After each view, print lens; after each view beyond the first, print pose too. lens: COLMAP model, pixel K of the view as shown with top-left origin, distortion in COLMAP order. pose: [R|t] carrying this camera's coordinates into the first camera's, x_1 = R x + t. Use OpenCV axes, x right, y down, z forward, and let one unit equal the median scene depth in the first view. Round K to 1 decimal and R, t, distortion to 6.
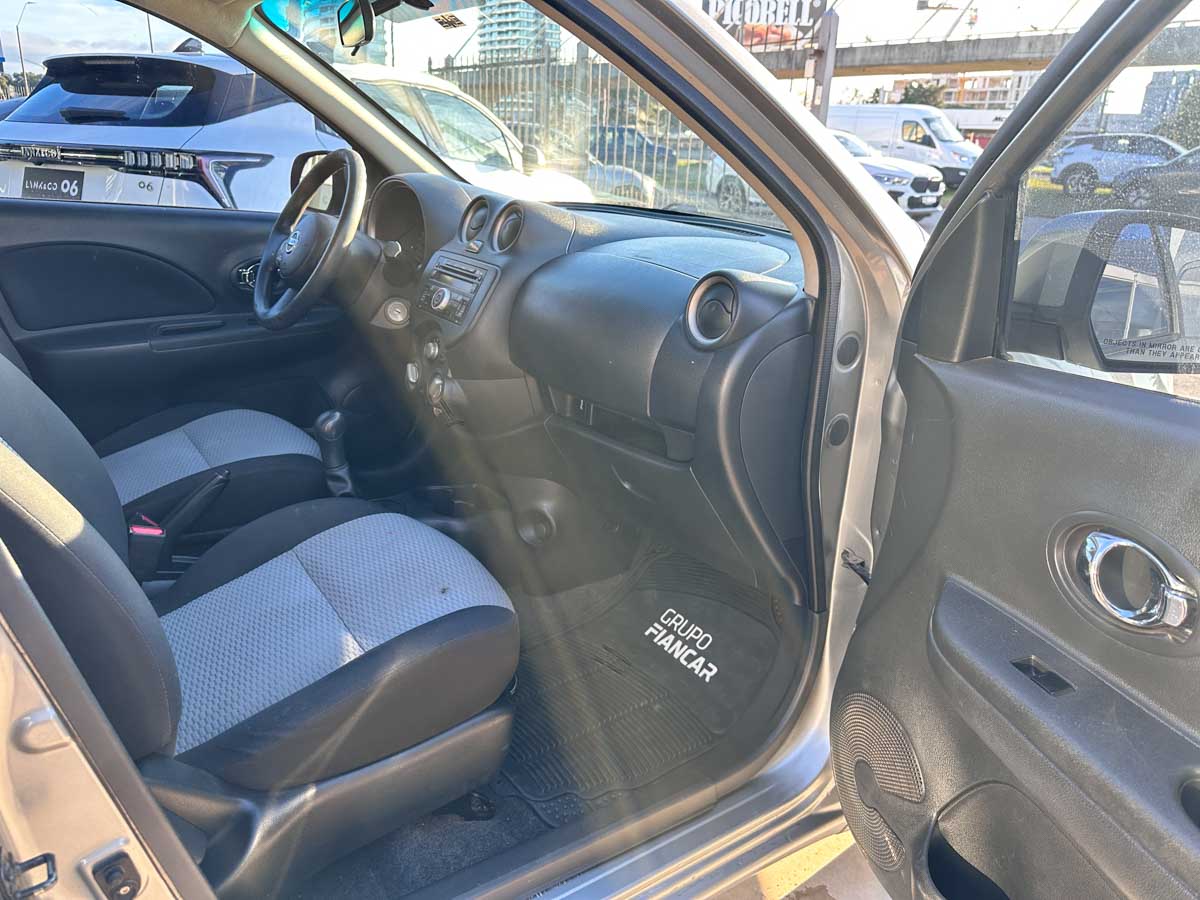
lens RADIAL K [[849.7, 0, 608.8], [0, 849.7, 450.8], [0, 0, 1]] dist [0.081070, -0.103894]
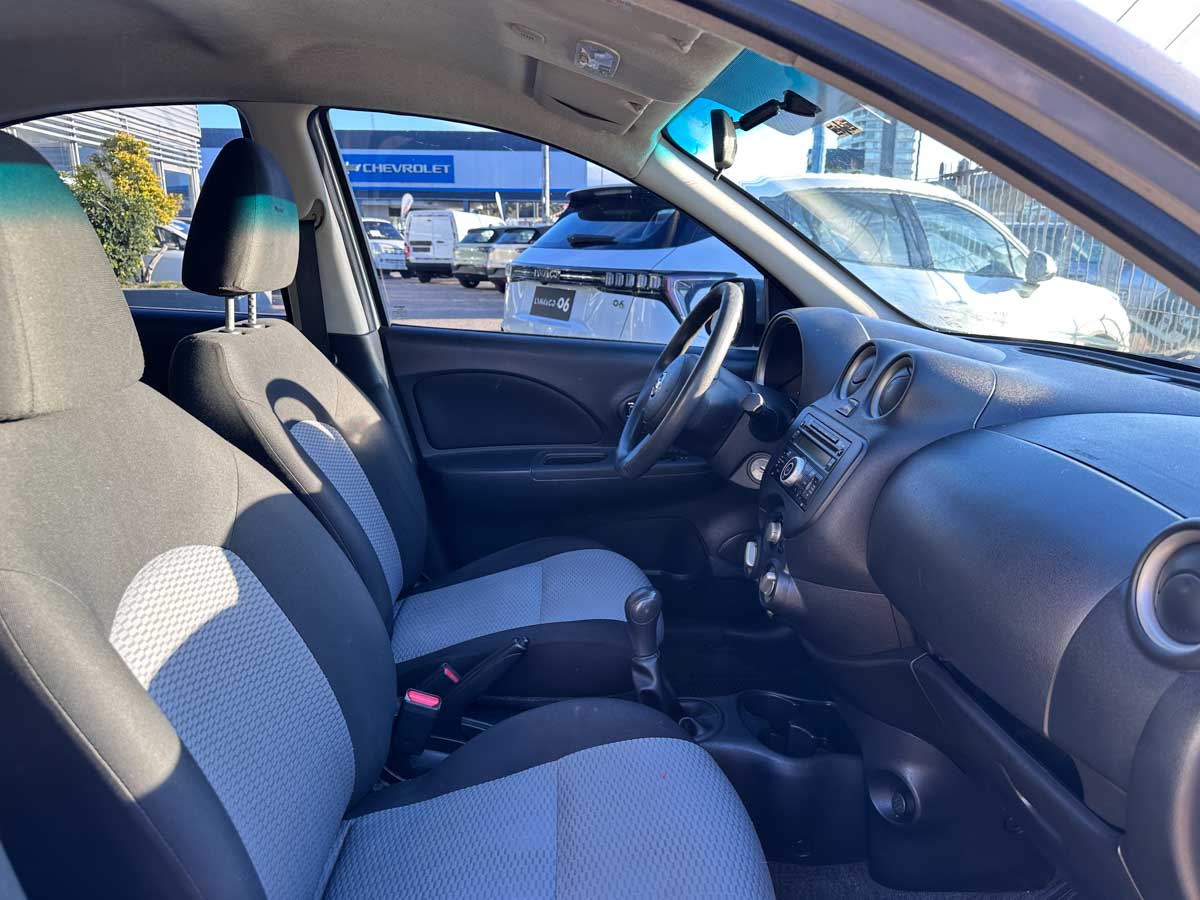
lens RADIAL K [[849.7, 0, 608.8], [0, 849.7, 450.8], [0, 0, 1]] dist [0.081070, -0.103894]
pose [[0.844159, 0.100683, -0.526553, 0.061601], [-0.158594, 0.985143, -0.065883, -0.105022], [0.512097, 0.139124, 0.847585, 0.227070]]
